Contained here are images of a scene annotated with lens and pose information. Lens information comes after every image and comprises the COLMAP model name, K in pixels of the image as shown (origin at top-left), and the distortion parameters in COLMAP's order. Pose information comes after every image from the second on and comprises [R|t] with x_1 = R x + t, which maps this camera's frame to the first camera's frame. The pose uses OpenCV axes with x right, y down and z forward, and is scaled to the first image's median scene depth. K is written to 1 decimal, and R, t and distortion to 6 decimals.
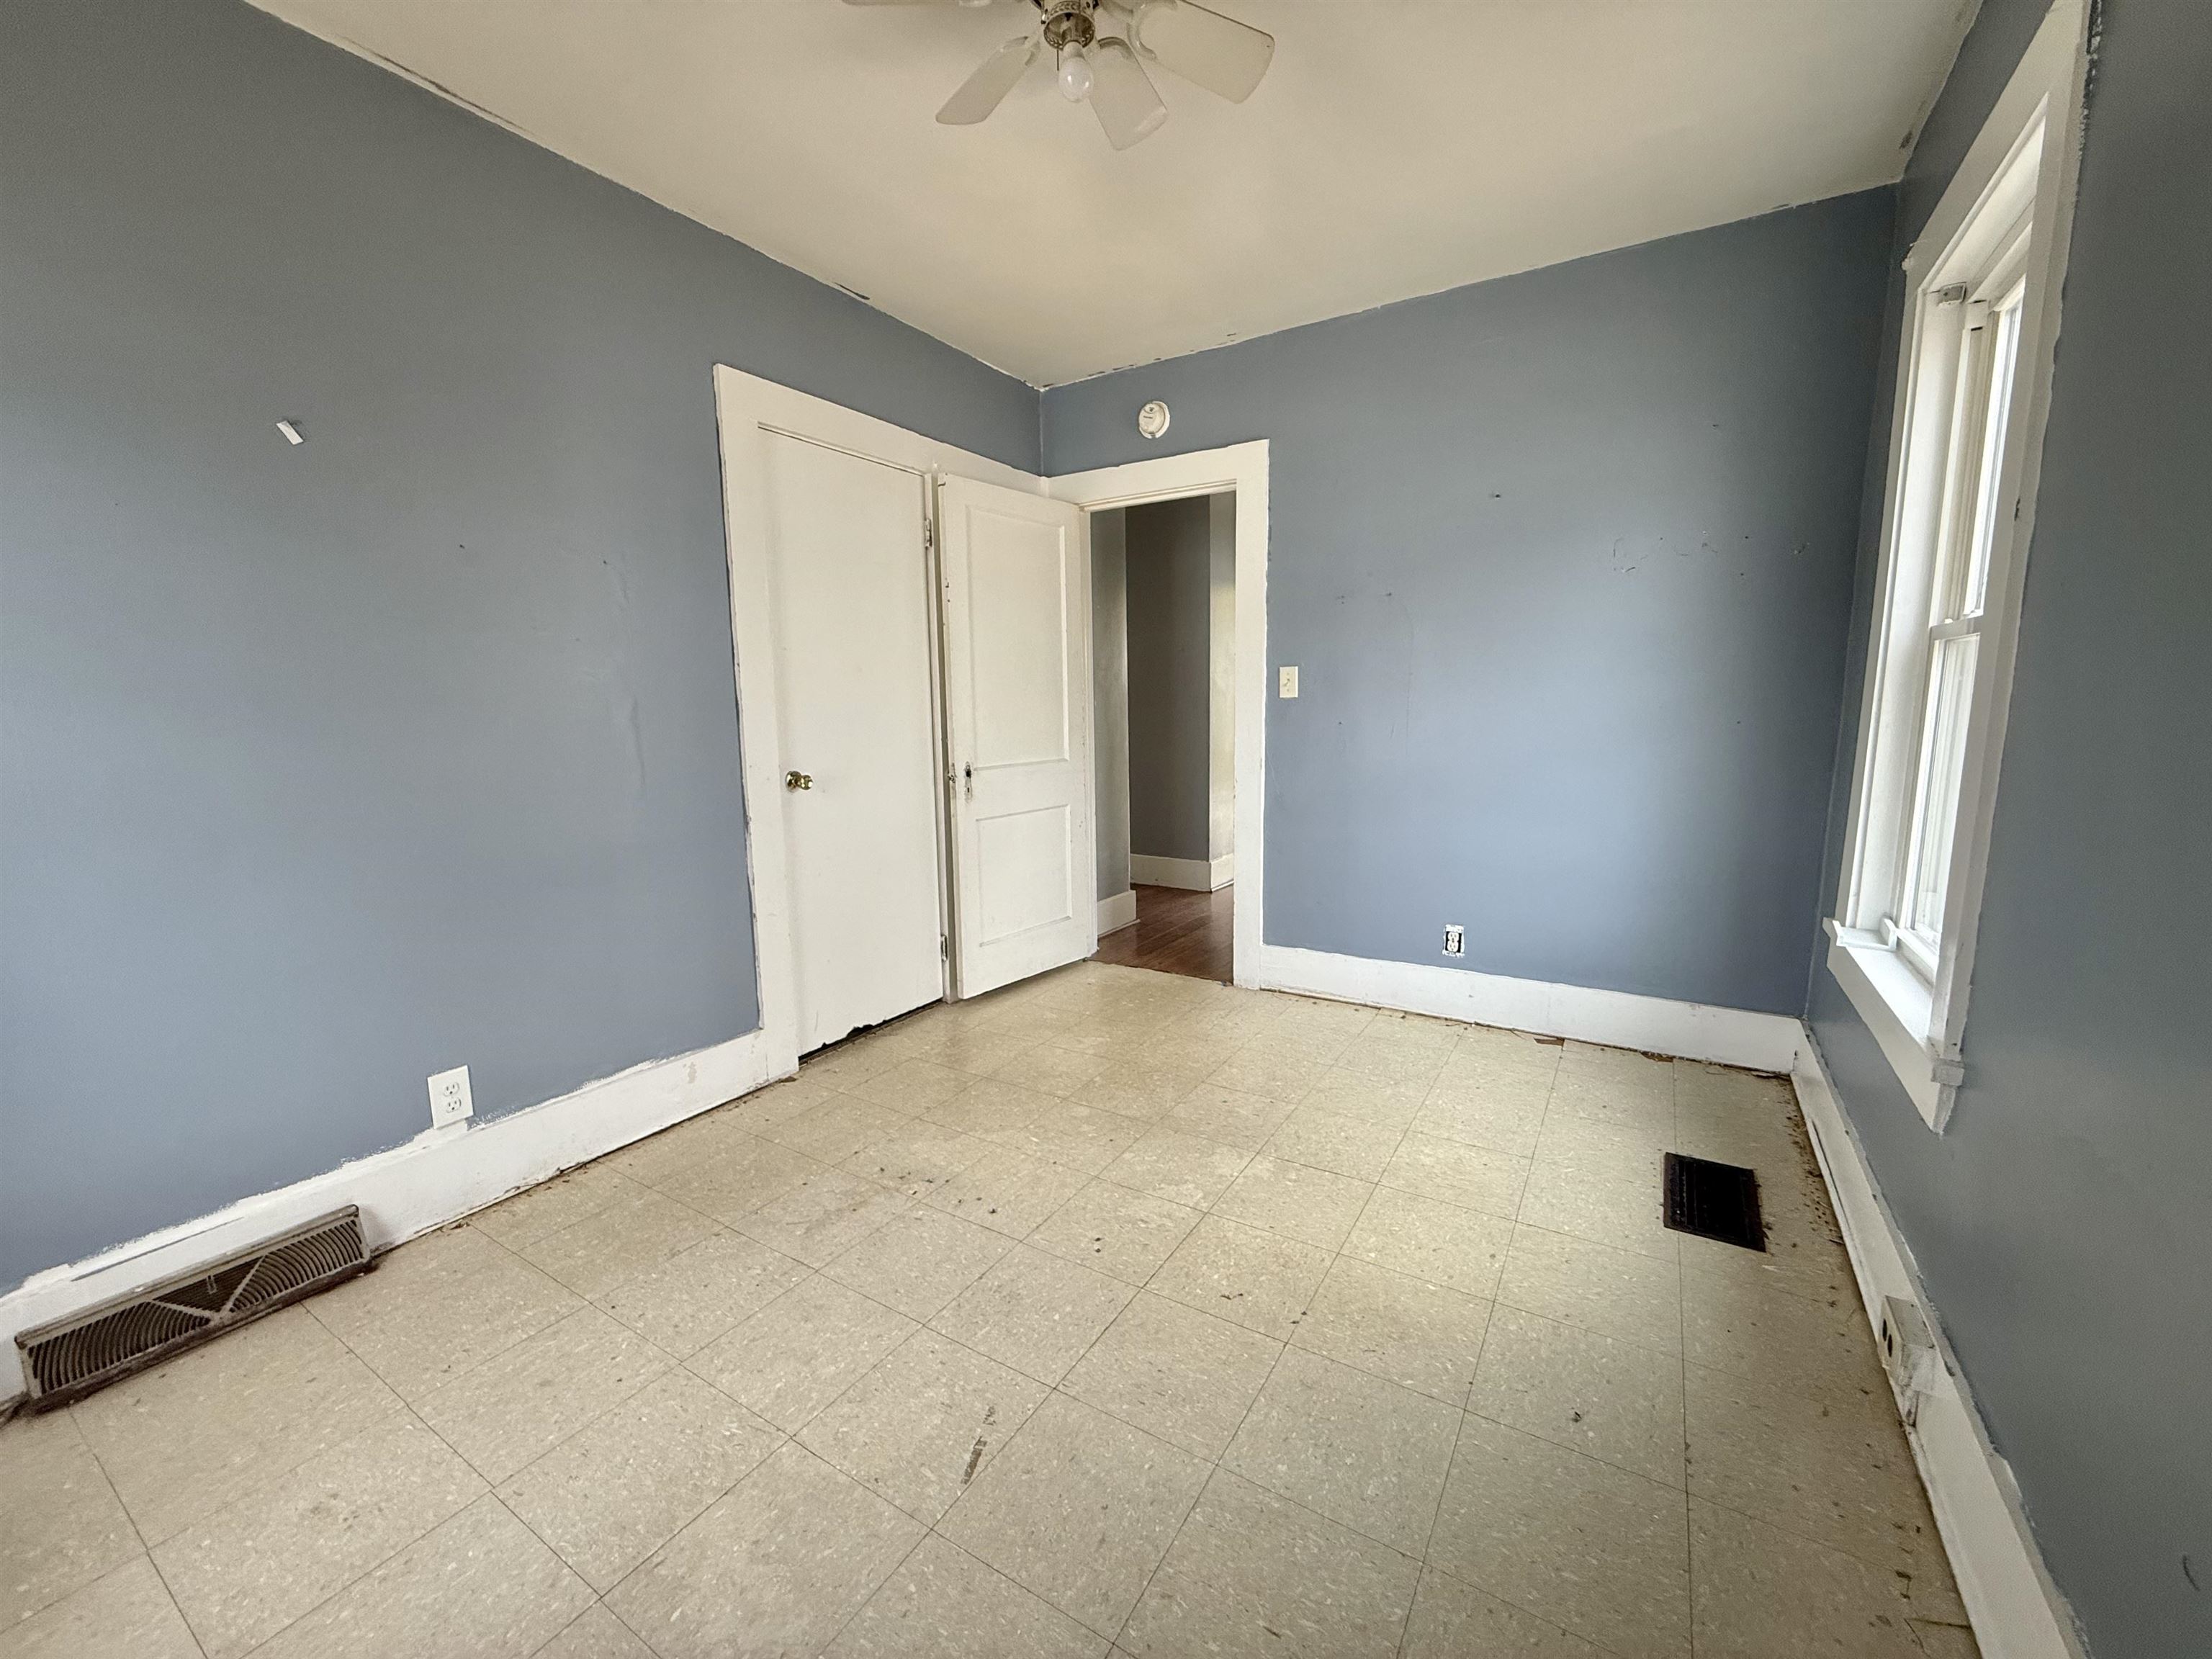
lens RADIAL K [[881.9, 0, 1102.9], [0, 881.9, 827.1], [0, 0, 1]] dist [0.000052, 0.000681]
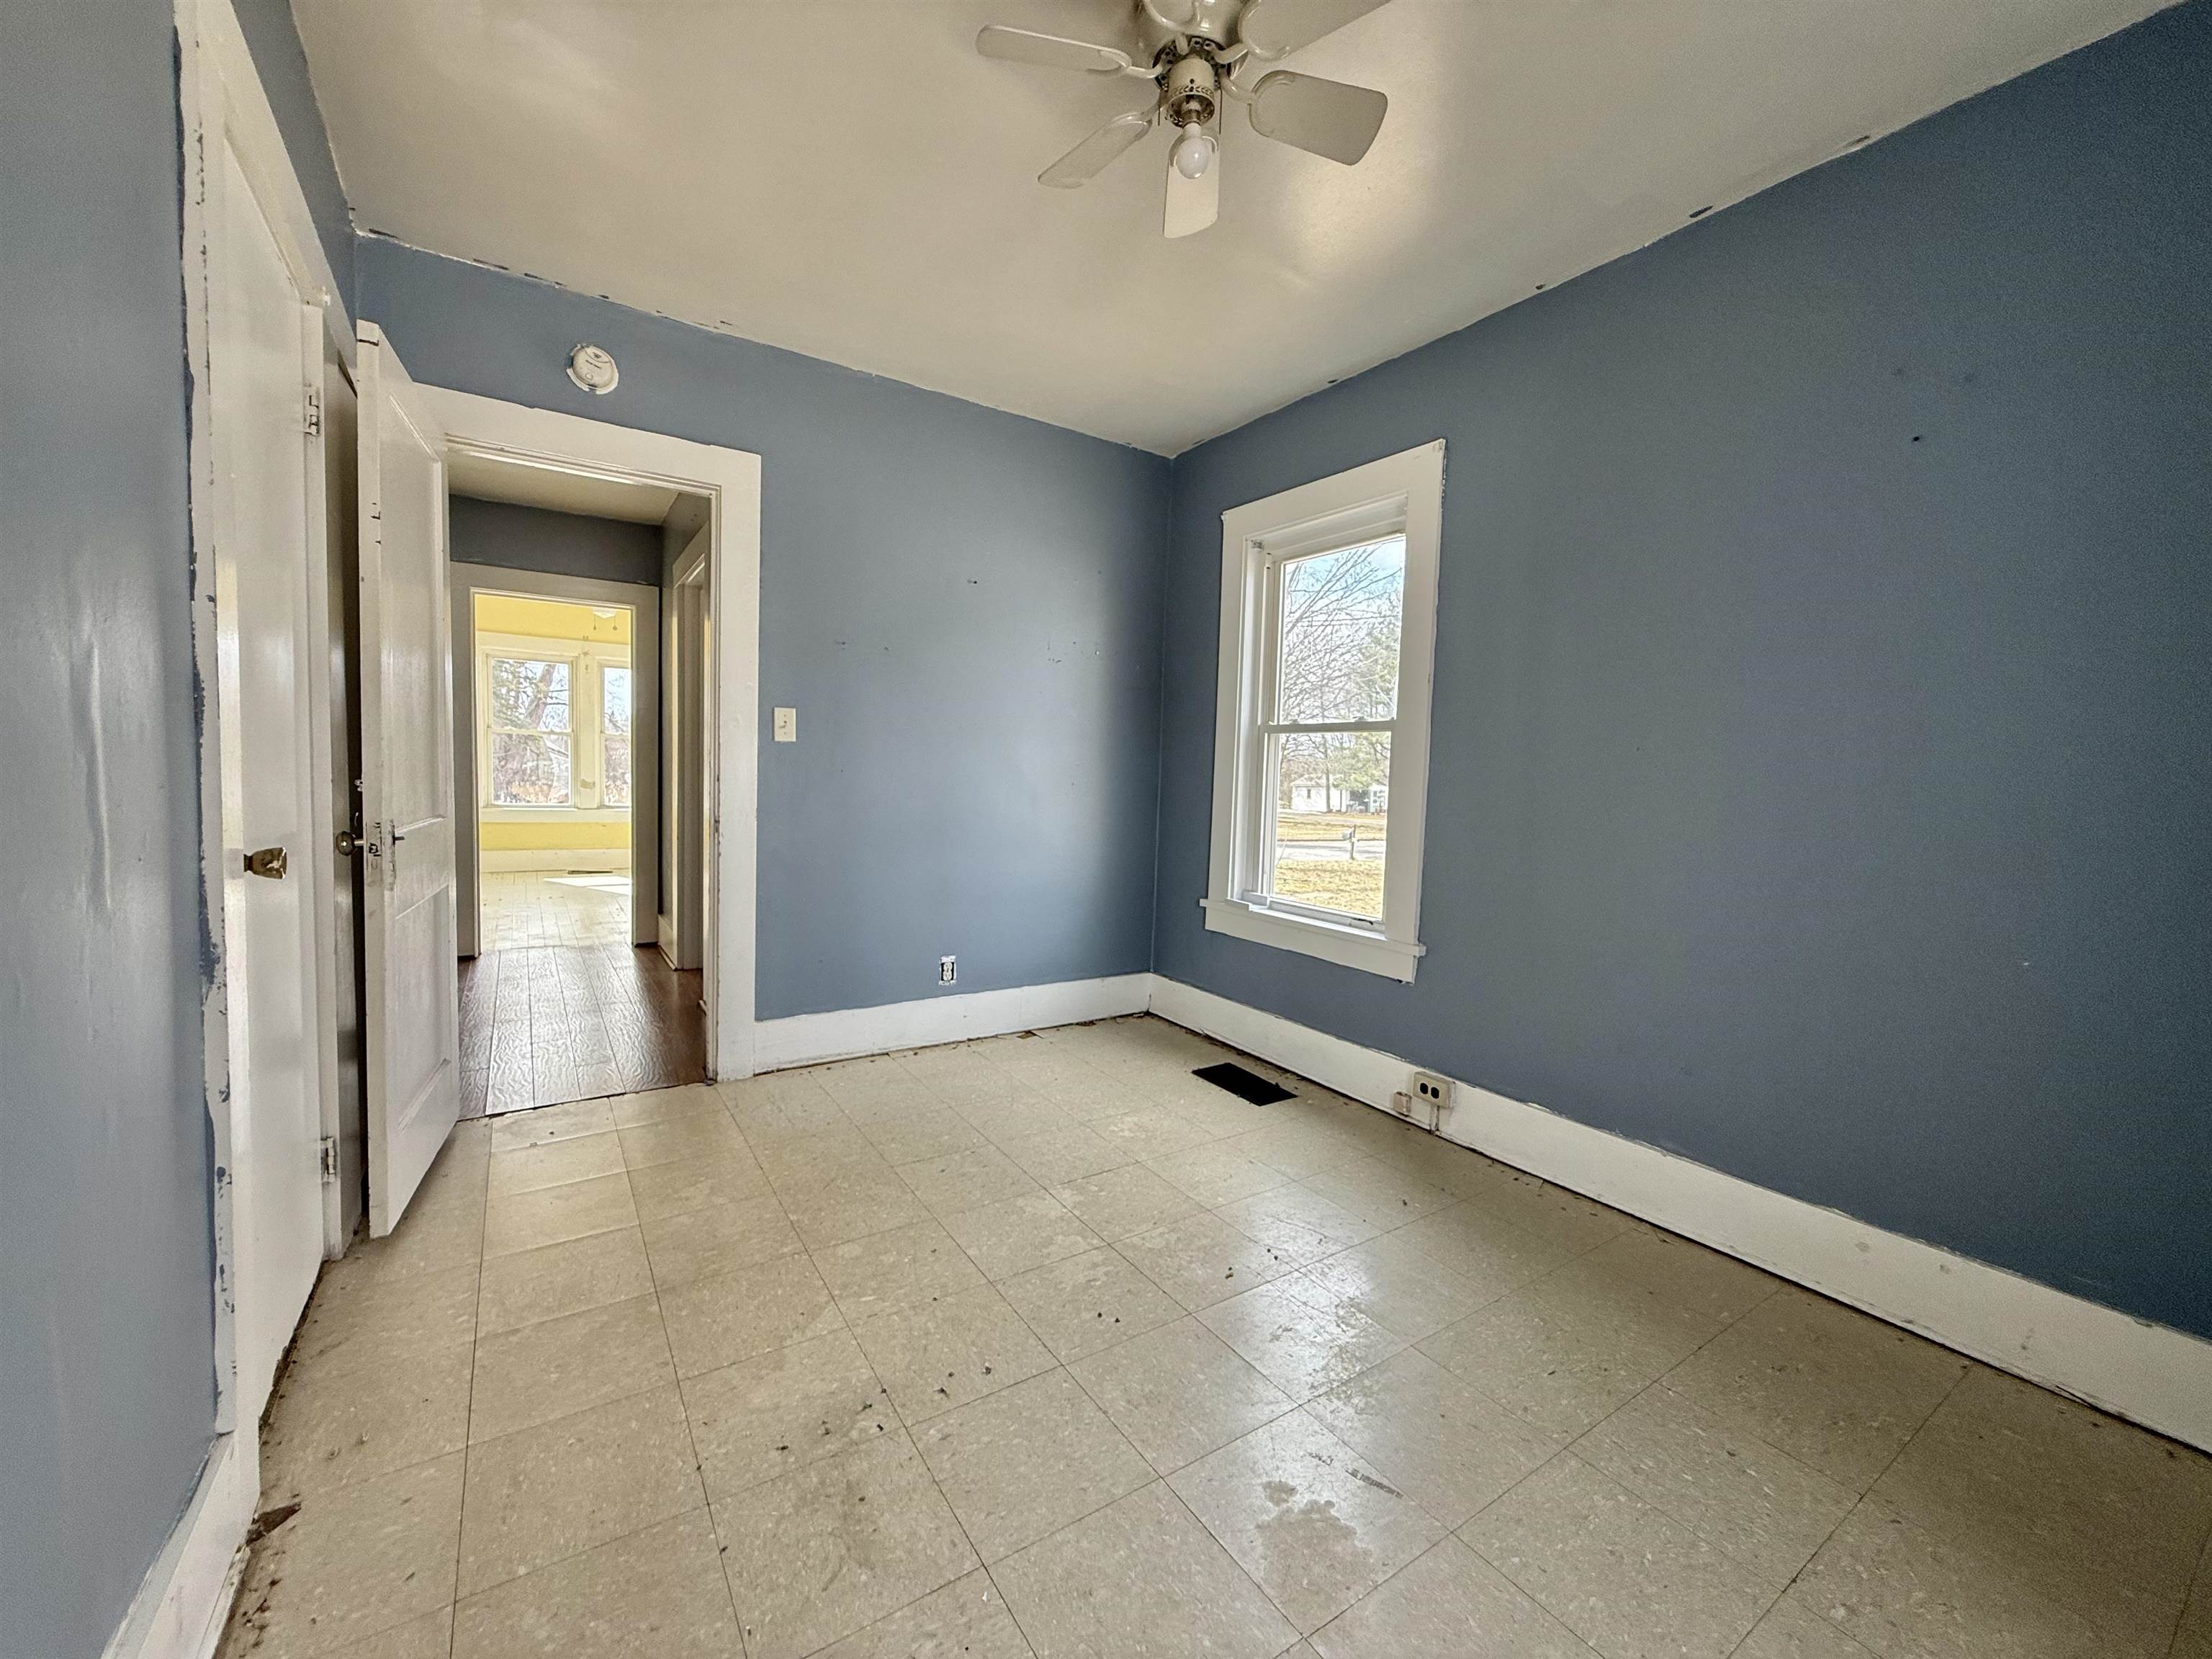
lens RADIAL K [[881.9, 0, 1102.1], [0, 881.9, 827.7], [0, 0, 1]] dist [0.000052, 0.000681]
pose [[0.416535, -0.031168, 0.908585, -0.519401], [0.090604, 0.995860, -0.007375, -0.022926], [-0.904593, 0.085393, 0.417635, 0.352722]]
